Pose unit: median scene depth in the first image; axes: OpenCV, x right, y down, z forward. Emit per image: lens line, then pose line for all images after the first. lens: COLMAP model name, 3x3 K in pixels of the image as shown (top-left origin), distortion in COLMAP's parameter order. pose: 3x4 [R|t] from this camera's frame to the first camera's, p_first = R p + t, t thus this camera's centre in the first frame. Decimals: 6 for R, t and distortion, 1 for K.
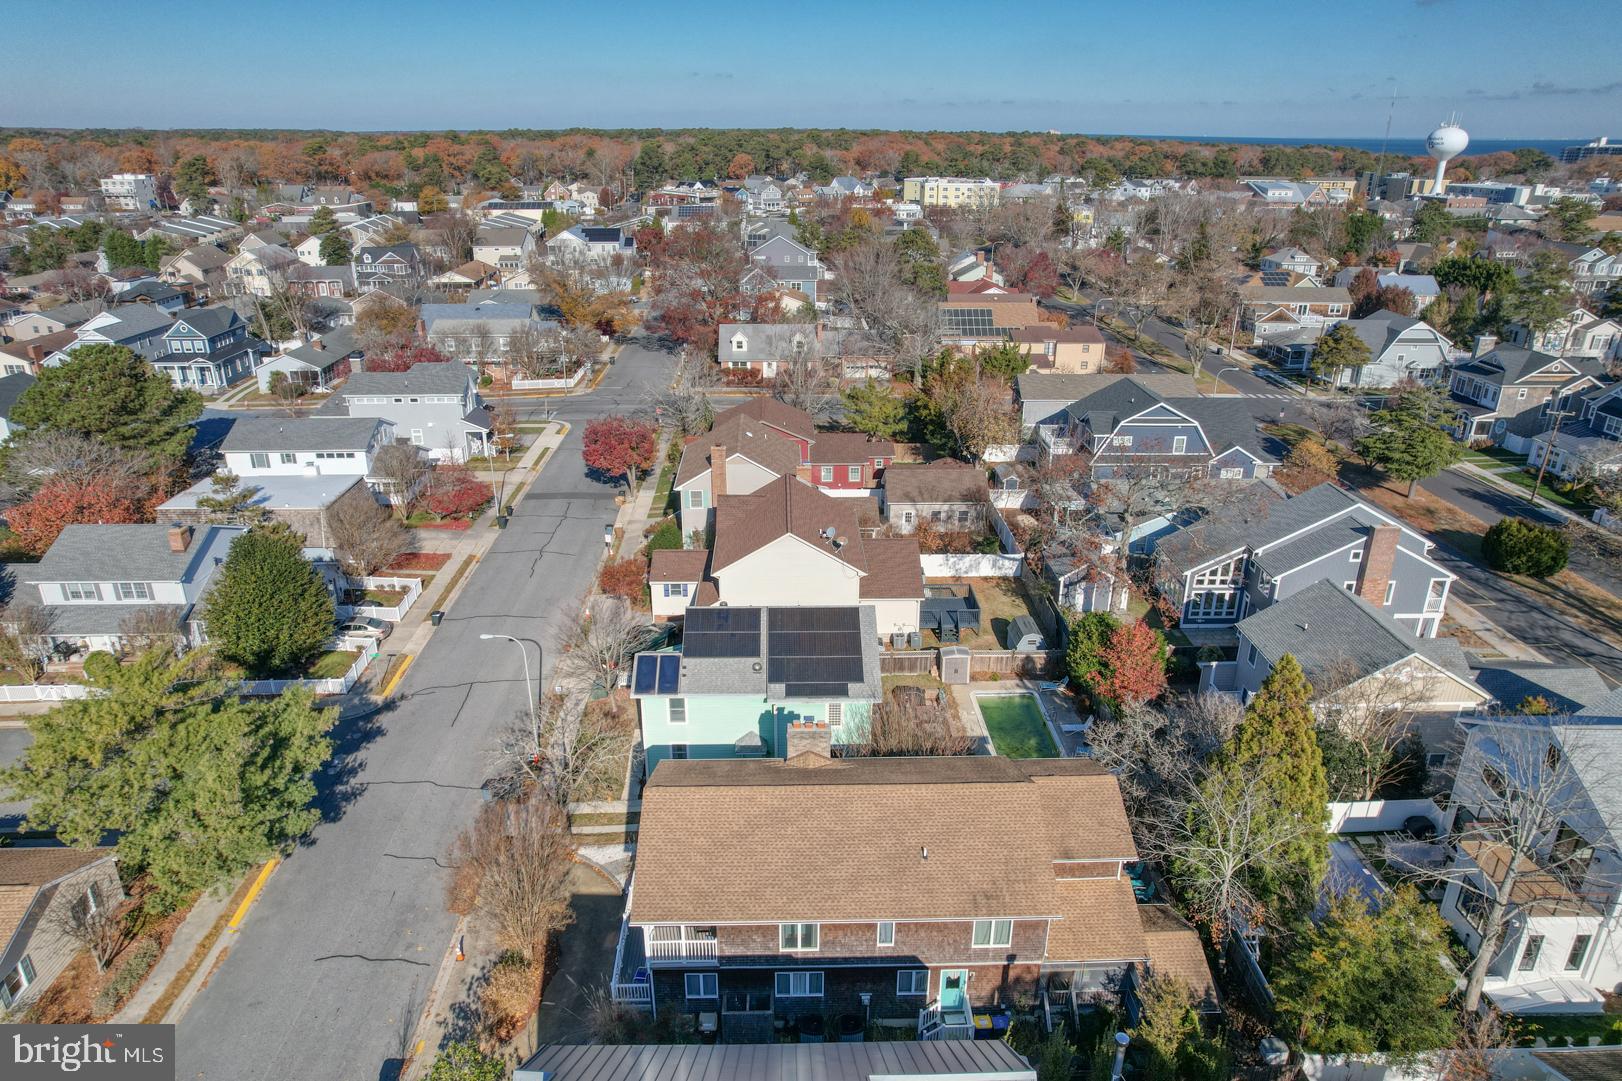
lens RADIAL K [[1048.1, 0, 810.6], [0, 1048.1, 545.3], [0, 0, 1]] dist [-0.085838, 0.073735]
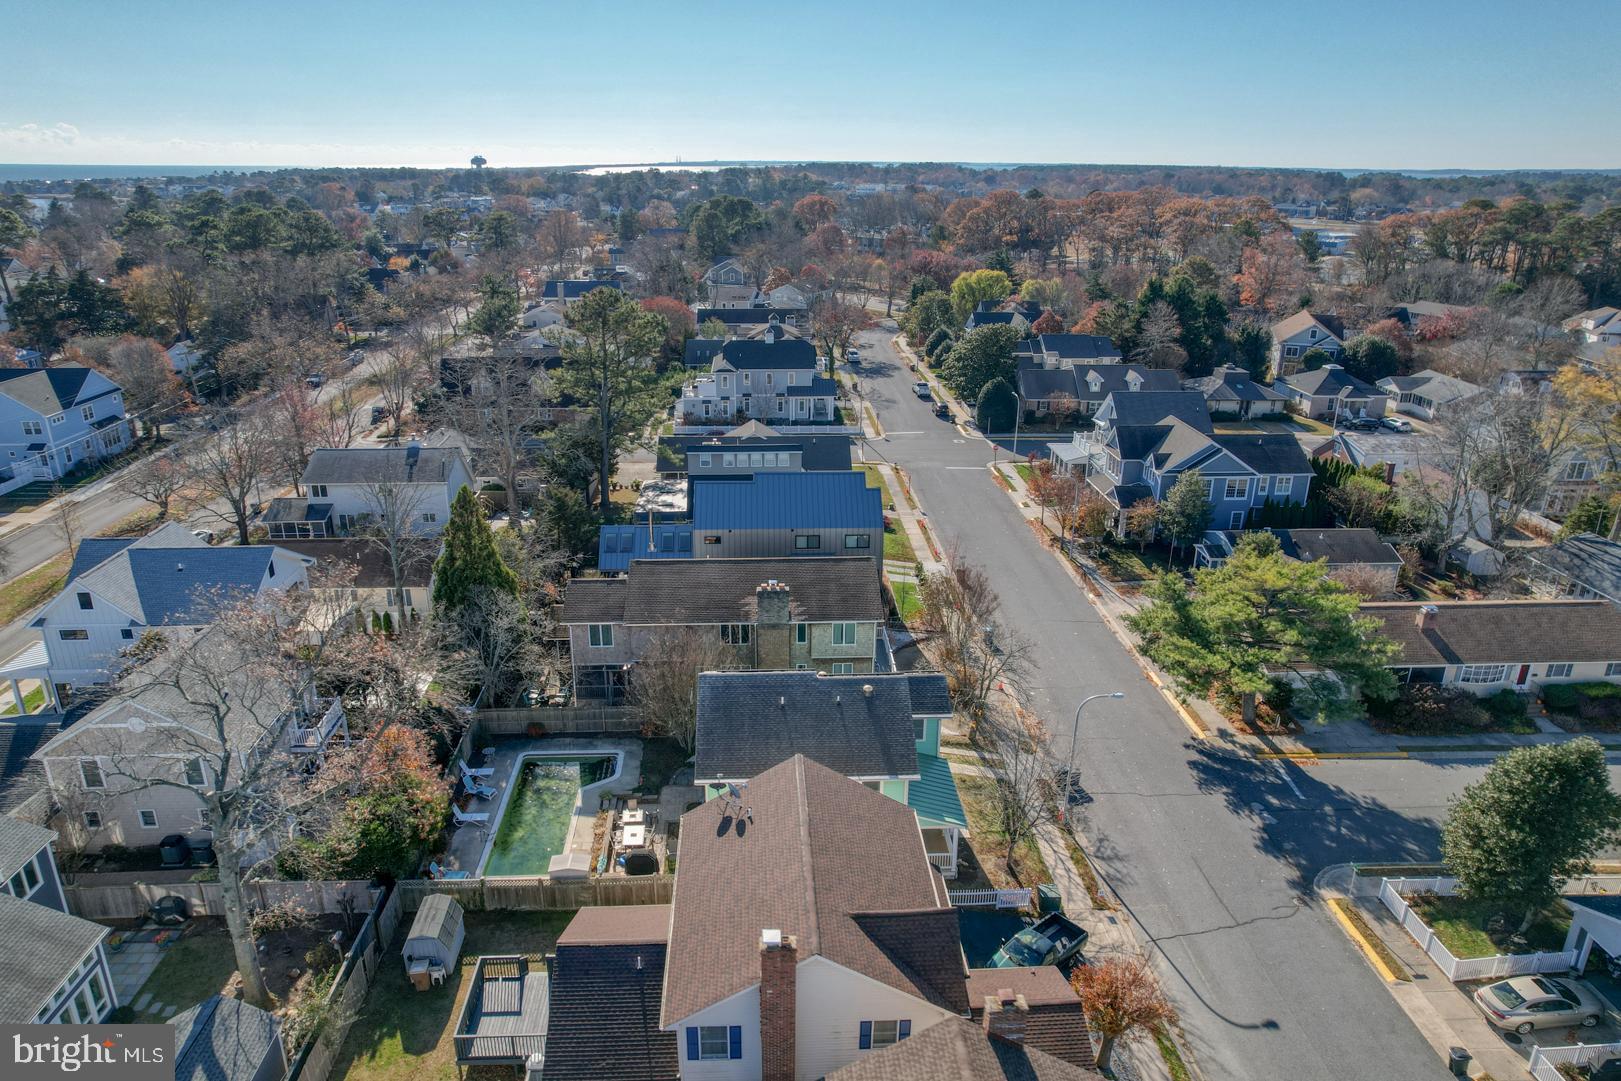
lens RADIAL K [[1056.2, 0, 803.5], [0, 1056.2, 547.4], [0, 0, 1]] dist [-0.077544, 0.065885]
pose [[-0.999779, -0.002876, -0.020813, -0.005459], [-0.016139, 0.739386, 0.673088, -0.335625], [0.013453, 0.673275, -0.739270, 0.838658]]
